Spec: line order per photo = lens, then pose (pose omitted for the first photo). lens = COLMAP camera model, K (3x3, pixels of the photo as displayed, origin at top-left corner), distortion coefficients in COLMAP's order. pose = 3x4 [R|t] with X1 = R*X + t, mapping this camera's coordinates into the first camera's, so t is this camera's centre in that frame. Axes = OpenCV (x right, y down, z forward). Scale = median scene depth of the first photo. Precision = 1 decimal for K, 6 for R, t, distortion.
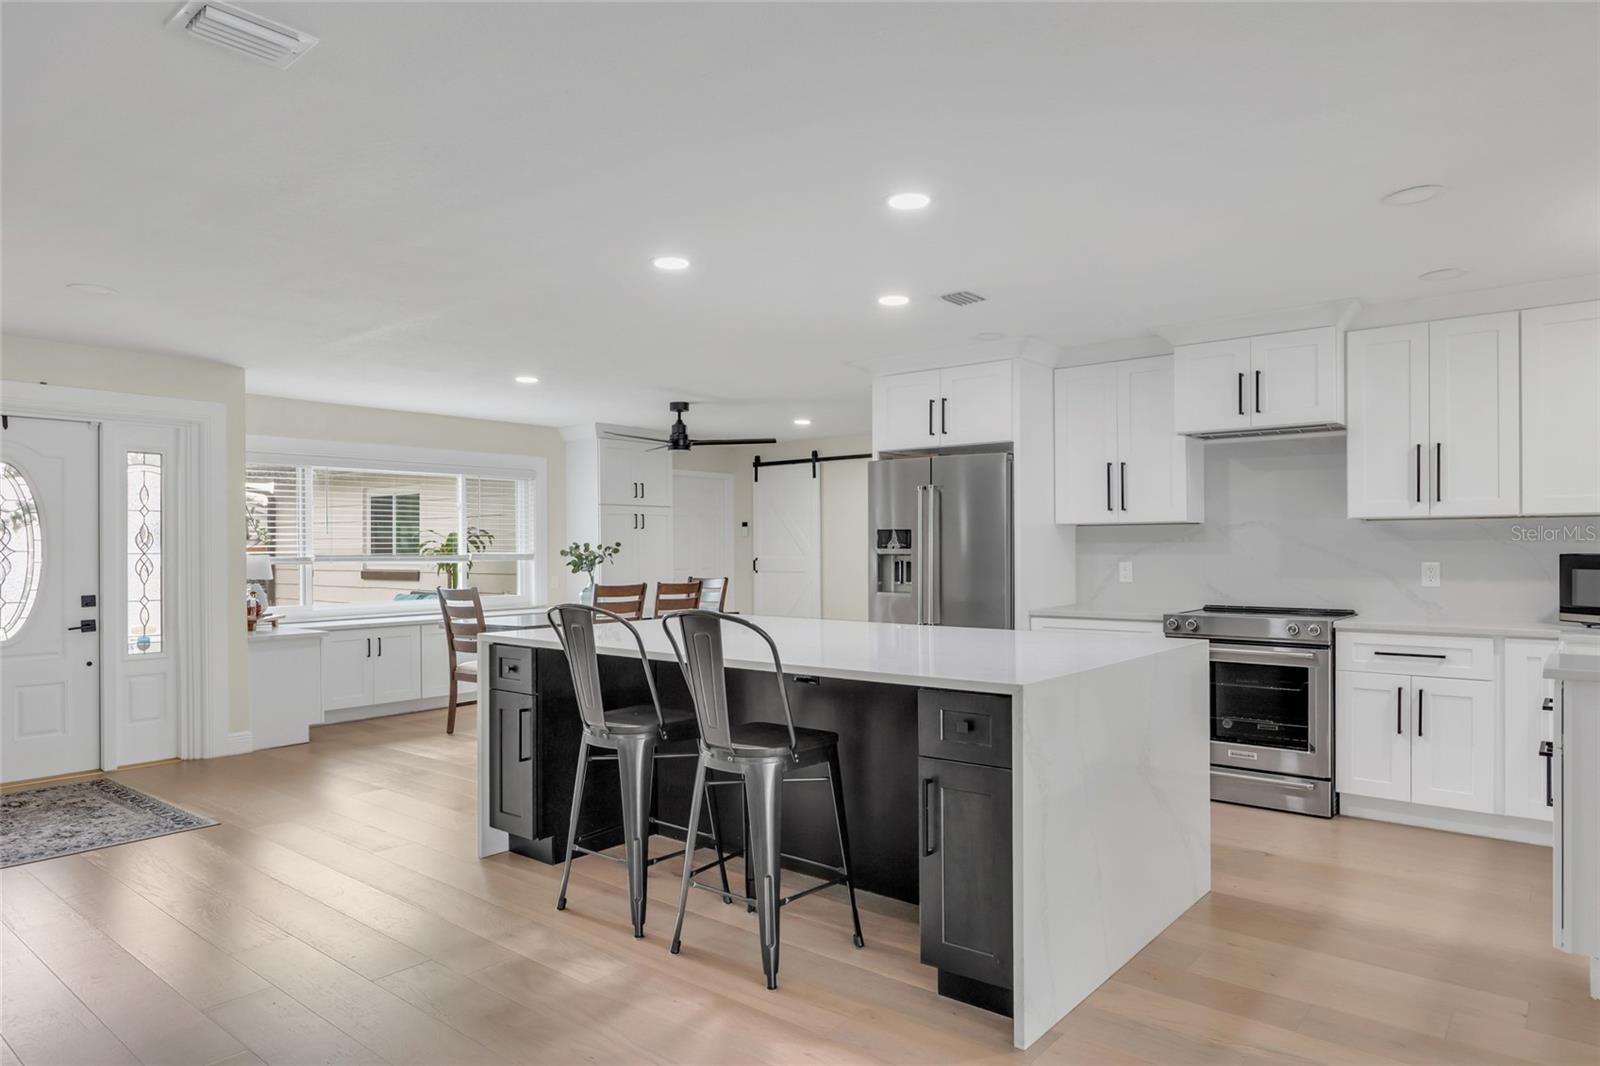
lens RADIAL K [[964.0, 0, 804.1], [0, 964.0, 545.5], [0, 0, 1]] dist [-0.015200, 0.006195]
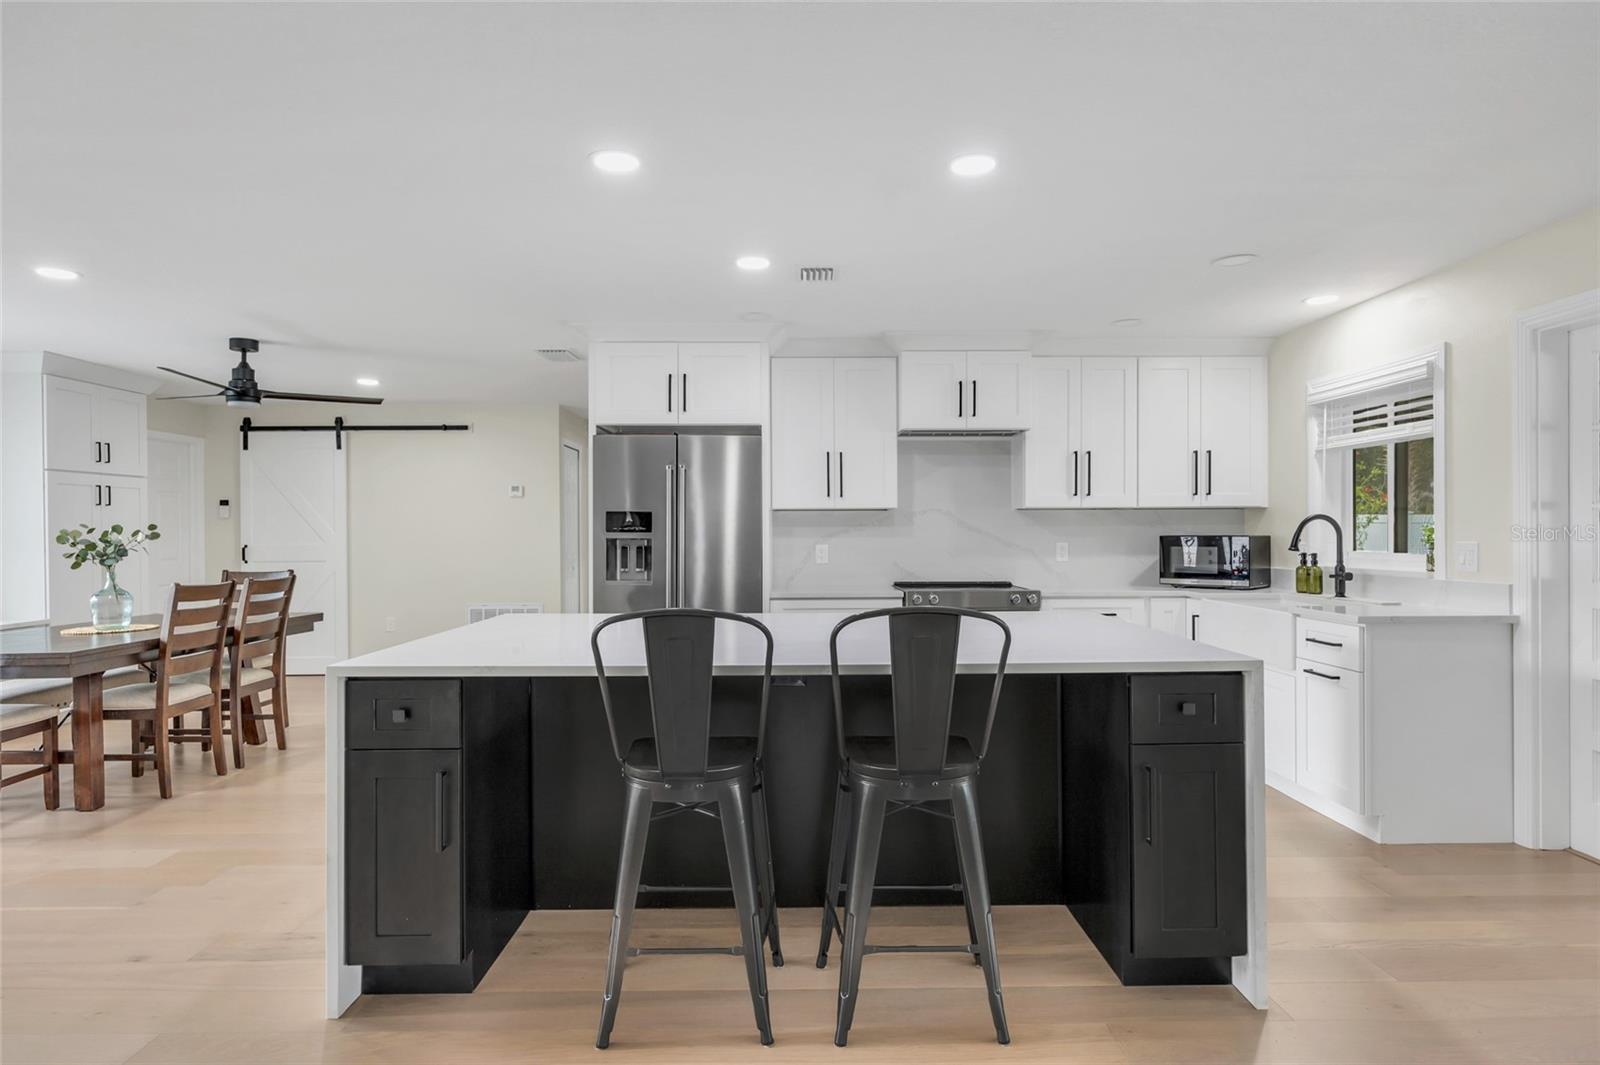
lens RADIAL K [[903.4, 0, 805.2], [0, 903.4, 530.4], [0, 0, 1]] dist [0.000450, -0.005312]
pose [[0.767704, 0.001128, 0.640804, -0.324225], [-0.000759, 0.999999, -0.000851, 0.002109], [-0.640805, 0.000167, 0.767704, 0.233051]]
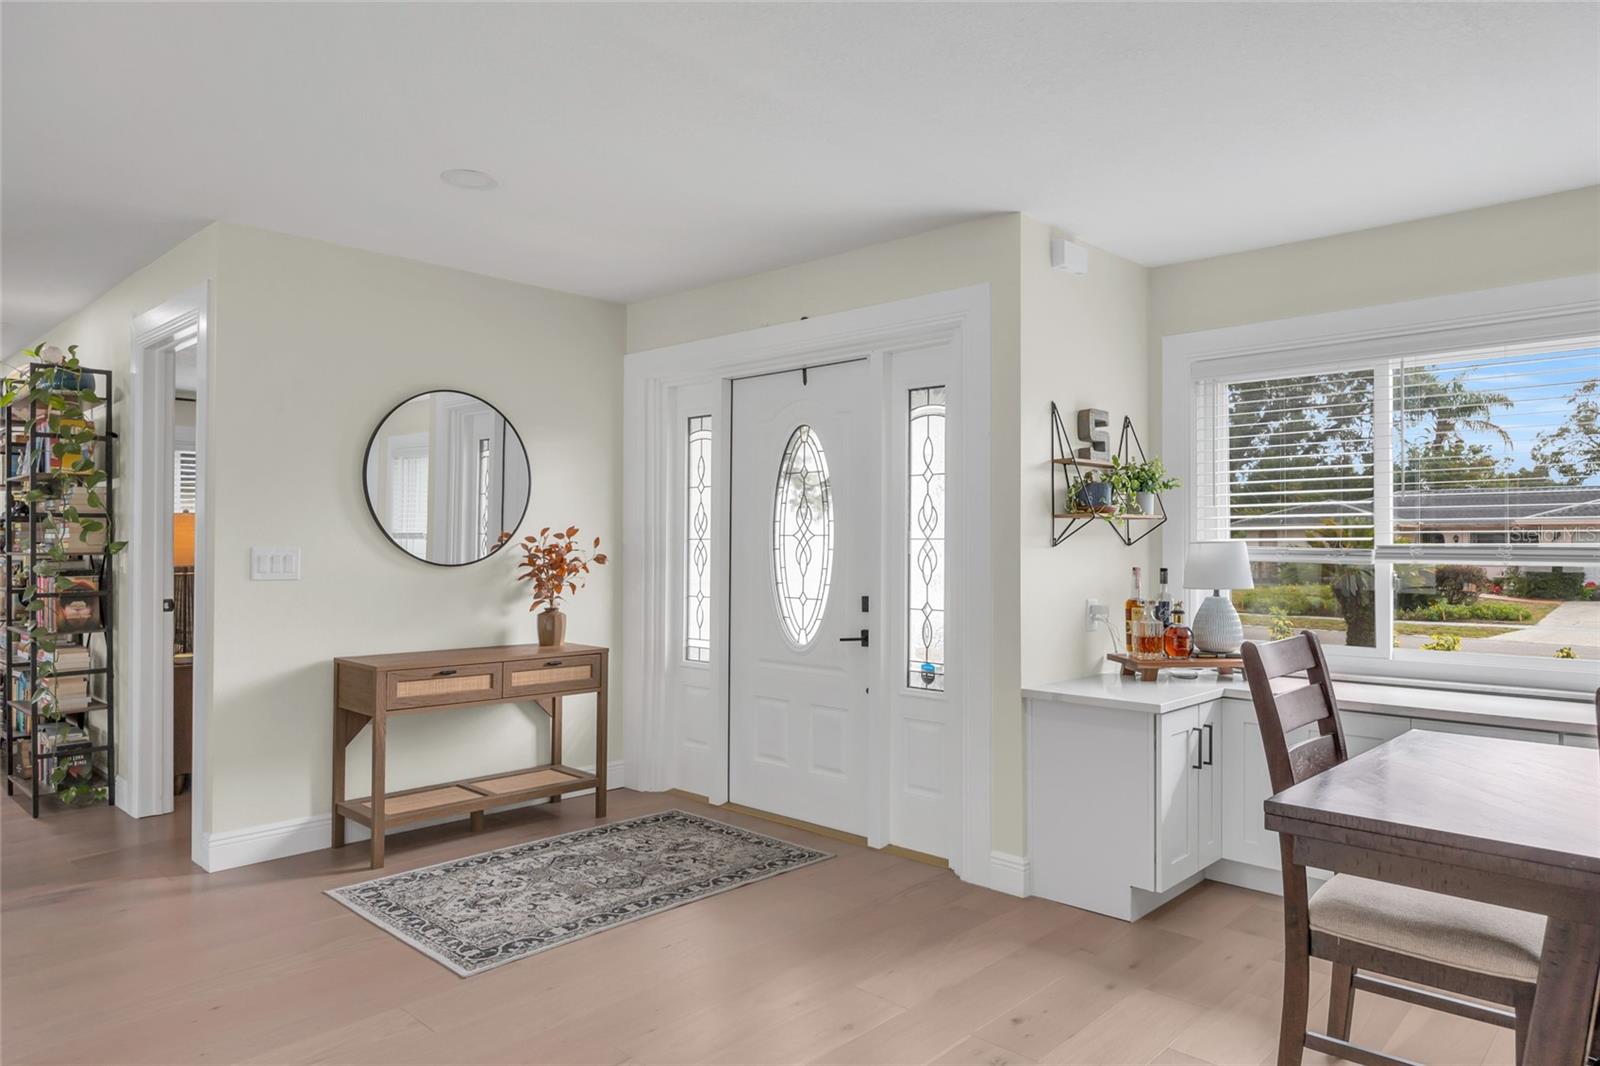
lens RADIAL K [[964.0, 0, 789.0], [0, 964.0, 538.2], [0, 0, 1]] dist [-0.015200, 0.006195]
pose [[-0.078258, 0.001283, -0.996932, -0.013391], [0.002260, 0.999997, 0.001109, 0.007066], [0.996931, -0.002166, -0.078260, 0.955851]]
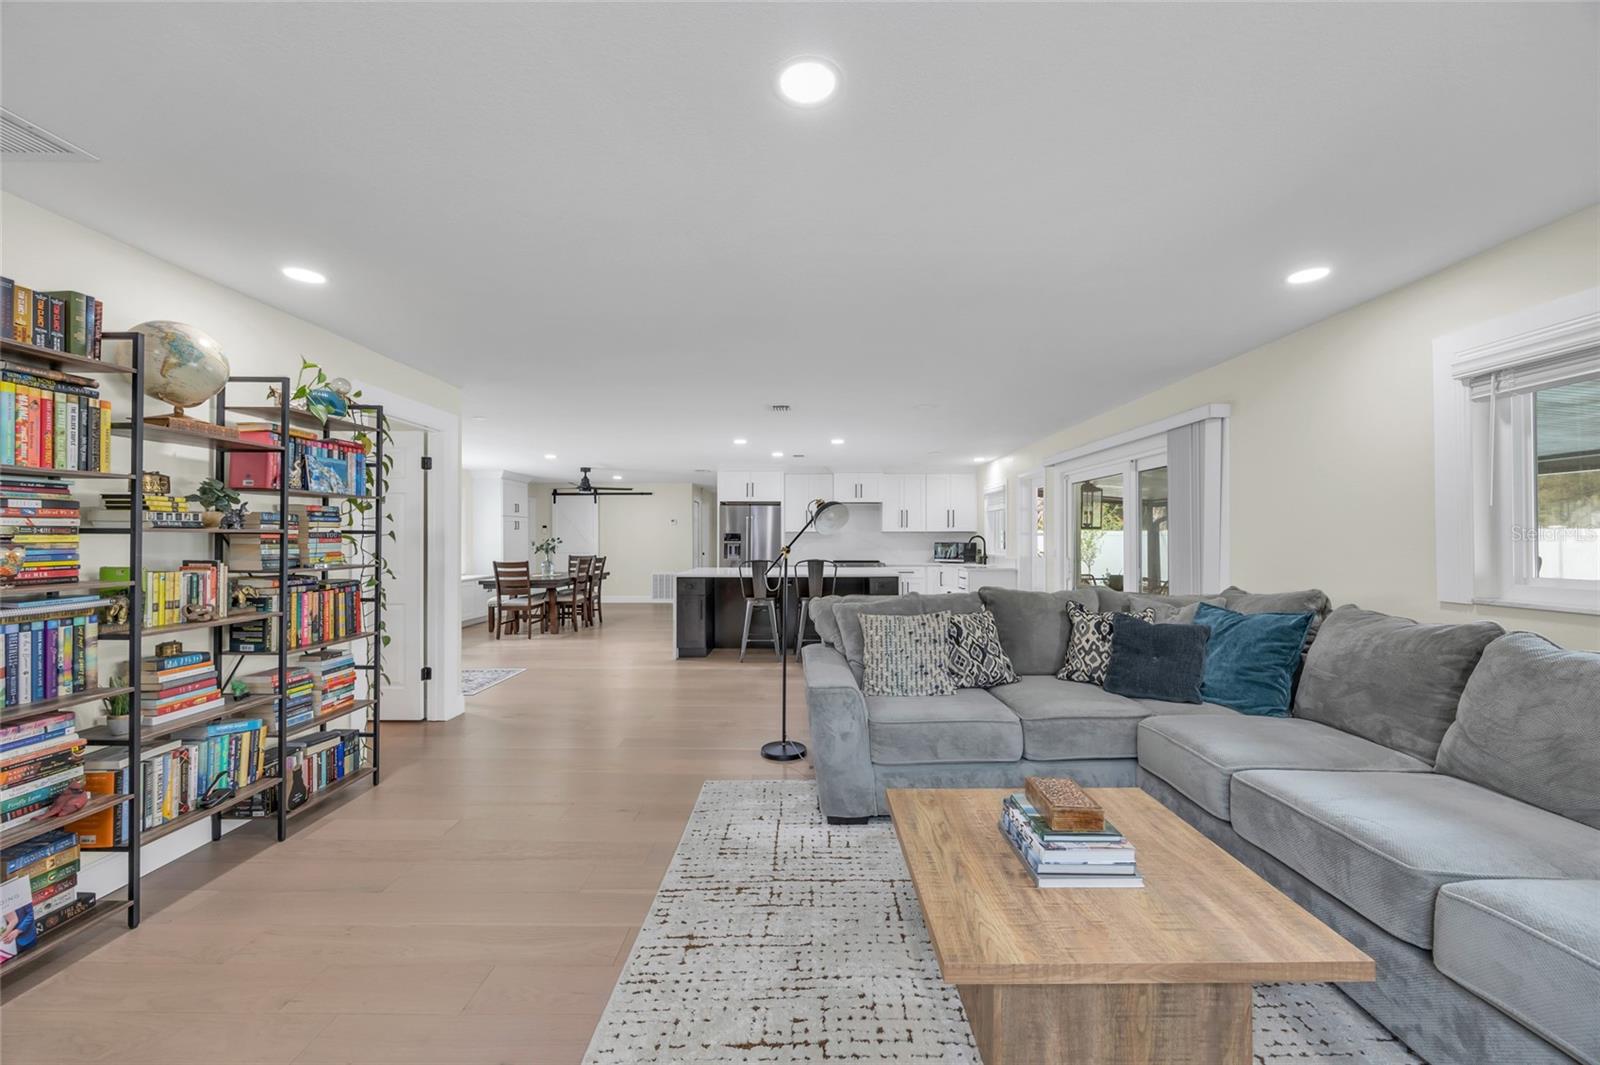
lens RADIAL K [[615.5, 0, 801.8], [0, 615.5, 533.0], [0, 0, 1]] dist [-0.007608, 0.001234]
pose [[0.782712, 0.006479, 0.622350, -0.755321], [-0.002561, 0.999971, -0.007190, -0.006811], [-0.622379, 0.004034, 0.782706, -0.361736]]
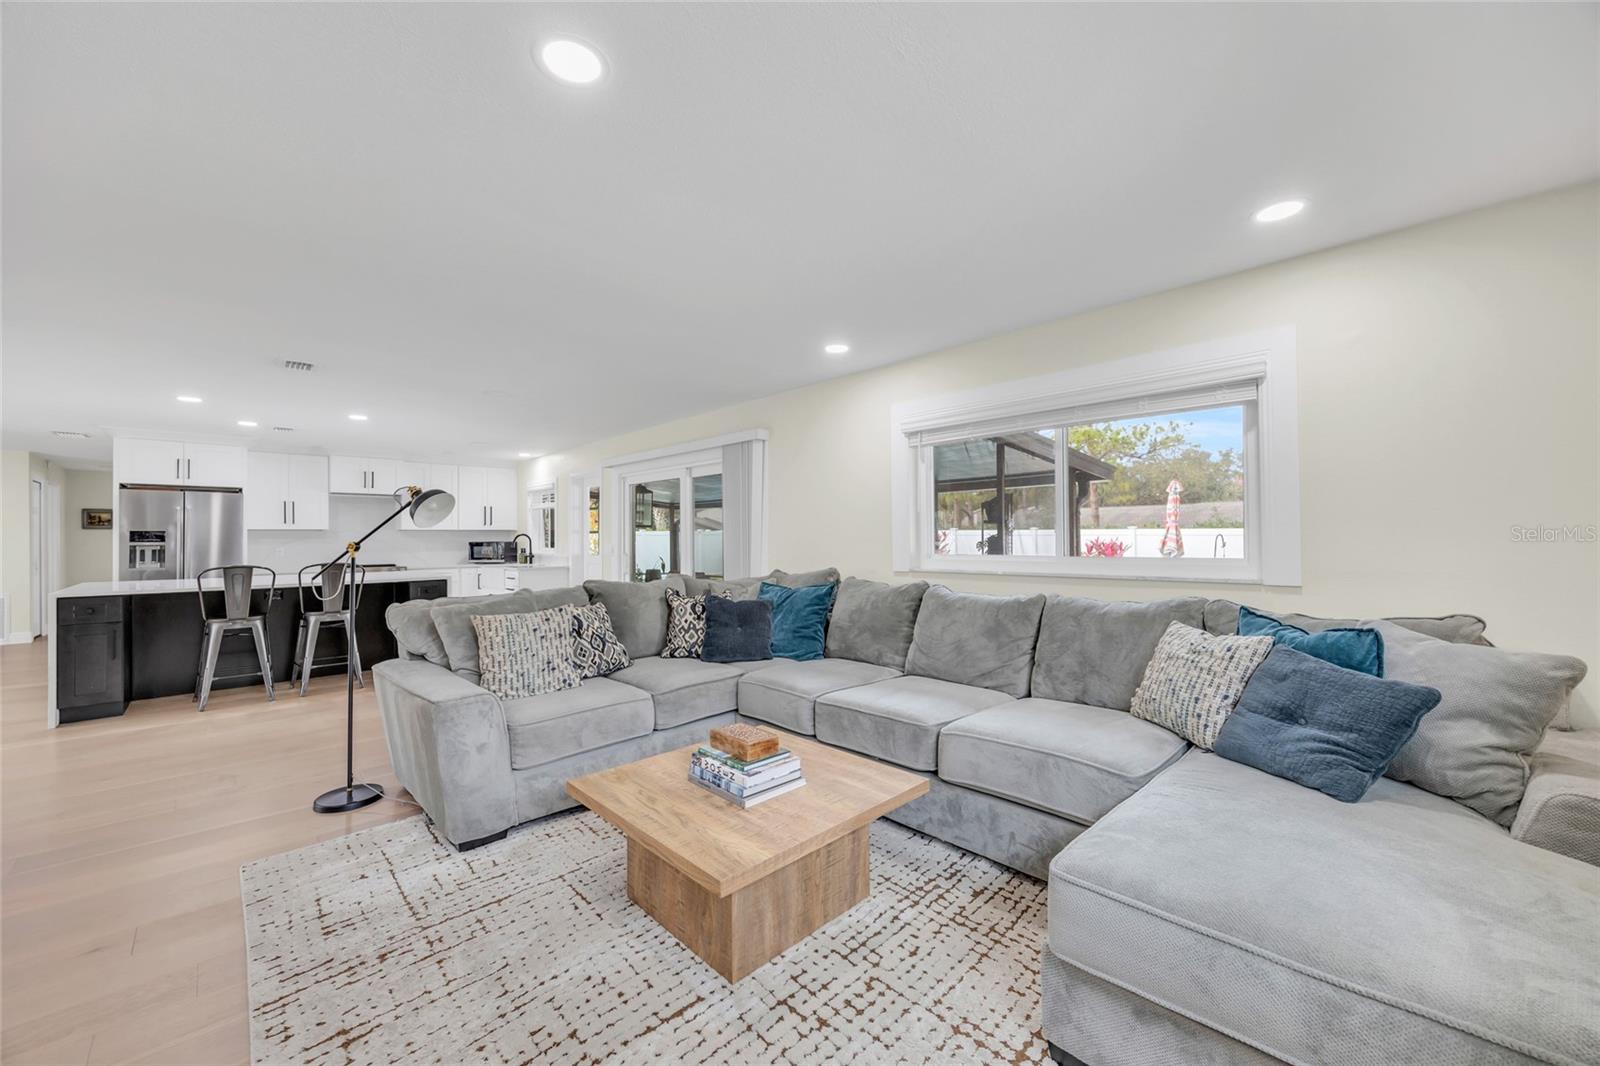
lens RADIAL K [[615.5, 0, 808.5], [0, 615.5, 533.6], [0, 0, 1]] dist [-0.007608, 0.001234]
pose [[0.119495, 0.007291, 0.992808, -0.833936], [0.003219, 0.999965, -0.007731, 0.000238], [-0.992830, 0.004120, 0.119467, -0.289062]]
